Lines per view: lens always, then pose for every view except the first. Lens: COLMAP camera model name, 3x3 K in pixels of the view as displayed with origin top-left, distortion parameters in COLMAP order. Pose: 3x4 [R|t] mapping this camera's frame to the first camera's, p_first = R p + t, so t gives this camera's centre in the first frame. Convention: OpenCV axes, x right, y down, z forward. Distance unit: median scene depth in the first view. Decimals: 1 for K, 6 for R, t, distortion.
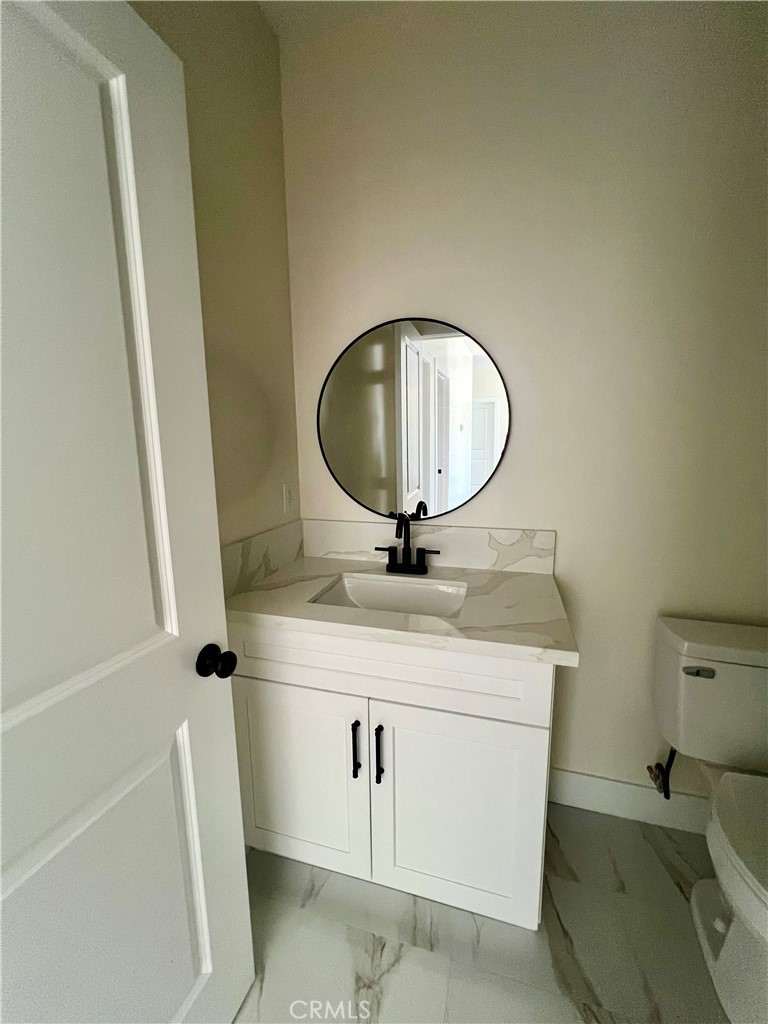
lens RADIAL K [[413.7, 0, 386.6], [0, 413.7, 511.2], [0, 0, 1]] dist [-0.002072, 0.000631]
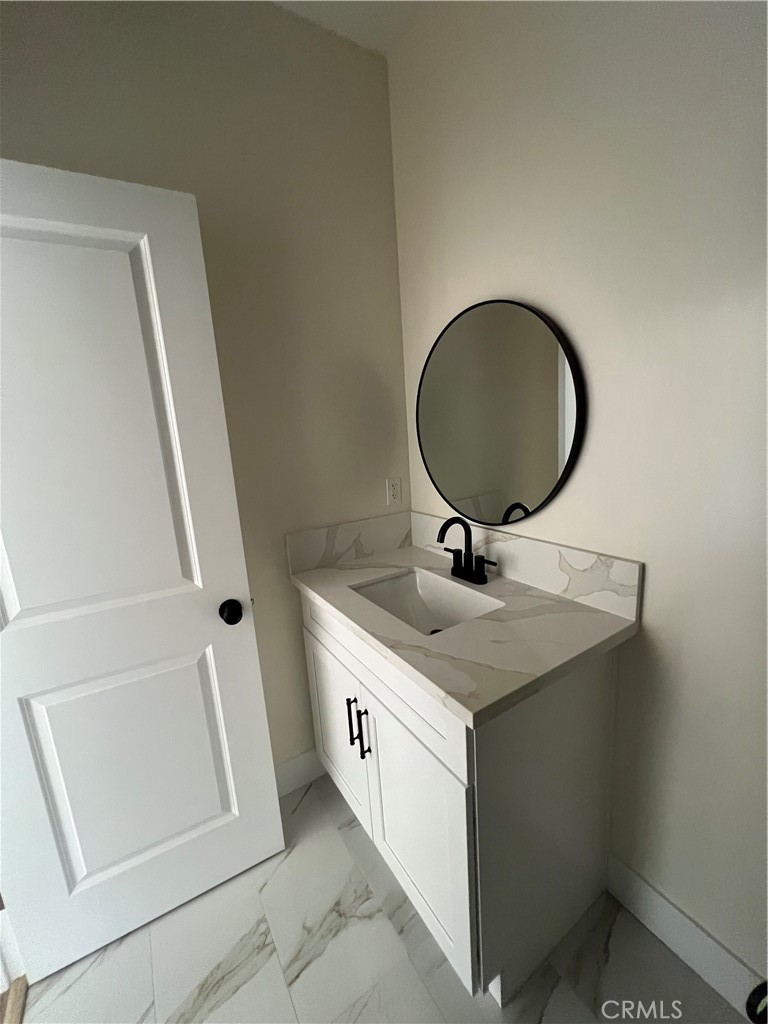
lens RADIAL K [[413.7, 0, 386.6], [0, 413.7, 511.2], [0, 0, 1]] dist [-0.002072, 0.000631]
pose [[0.748794, 0.094280, -0.656063, 0.543902], [-0.051949, 0.995135, 0.083715, -0.080047], [0.660764, -0.028603, 0.750048, 0.175451]]
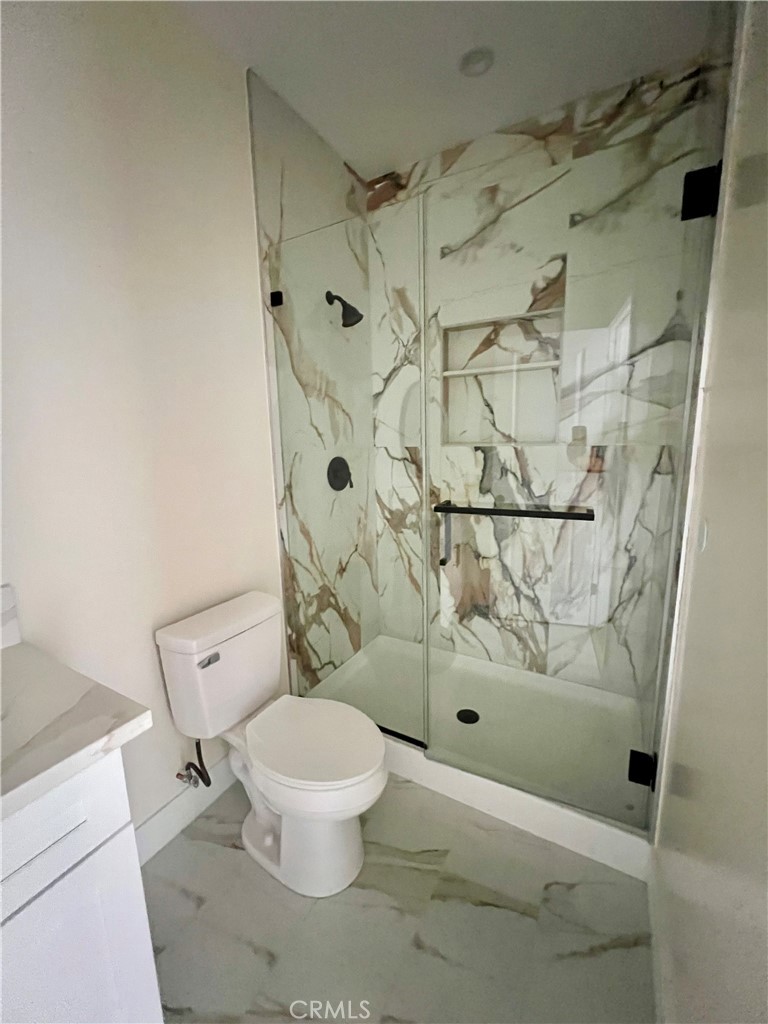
lens RADIAL K [[413.7, 0, 386.6], [0, 413.7, 511.2], [0, 0, 1]] dist [-0.002072, 0.000631]
pose [[0.228827, -0.167113, 0.959016, -0.110011], [0.168820, 0.977040, 0.129972, -0.055534], [-0.958717, 0.132160, 0.251786, 0.166317]]
